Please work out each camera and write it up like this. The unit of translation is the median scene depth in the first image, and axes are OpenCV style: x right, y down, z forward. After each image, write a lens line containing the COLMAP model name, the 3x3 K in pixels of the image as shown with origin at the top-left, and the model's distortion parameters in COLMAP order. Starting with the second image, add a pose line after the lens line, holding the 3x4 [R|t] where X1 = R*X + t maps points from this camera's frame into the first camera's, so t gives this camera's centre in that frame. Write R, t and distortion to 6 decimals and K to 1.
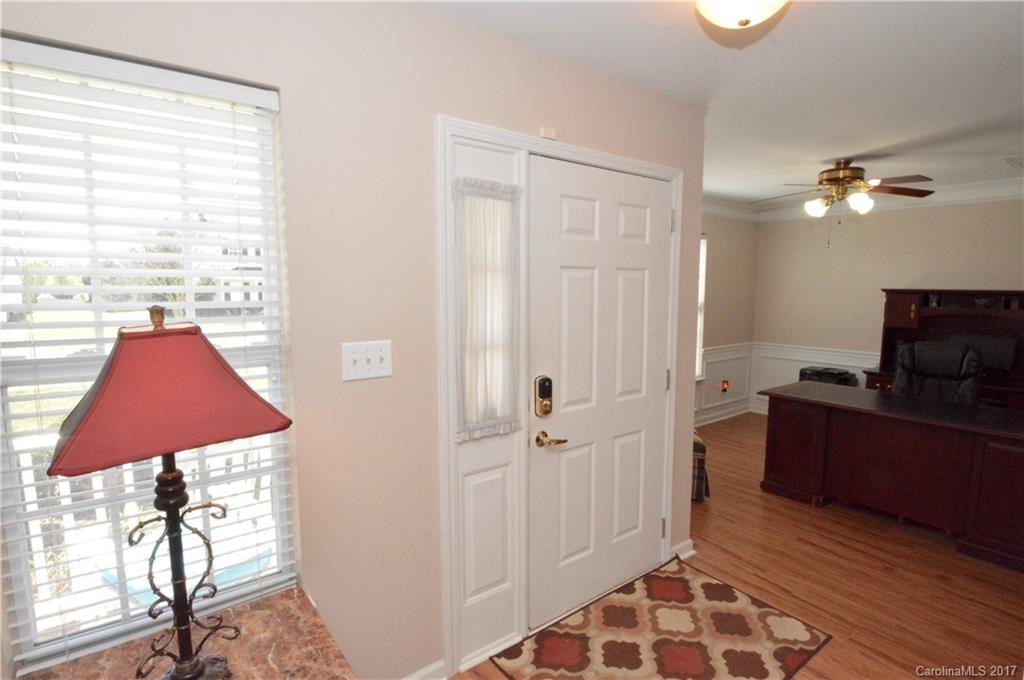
lens RADIAL K [[513.4, 0, 523.9], [0, 513.4, 339.7], [0, 0, 1]] dist [-0.002164, -0.001003]
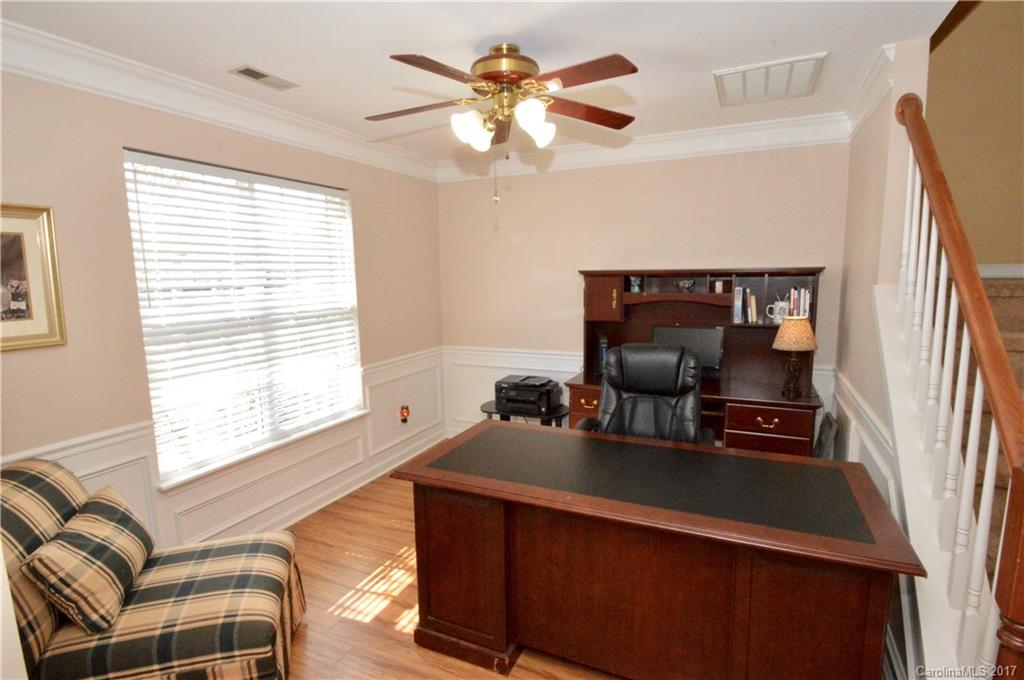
lens RADIAL K [[513.4, 0, 523.9], [0, 513.4, 339.7], [0, 0, 1]] dist [-0.002164, -0.001003]
pose [[0.881389, -0.083642, 0.464927, 0.285315], [0.073559, 0.996495, 0.039822, -0.036227], [-0.466629, -0.000899, 0.884453, 0.395107]]
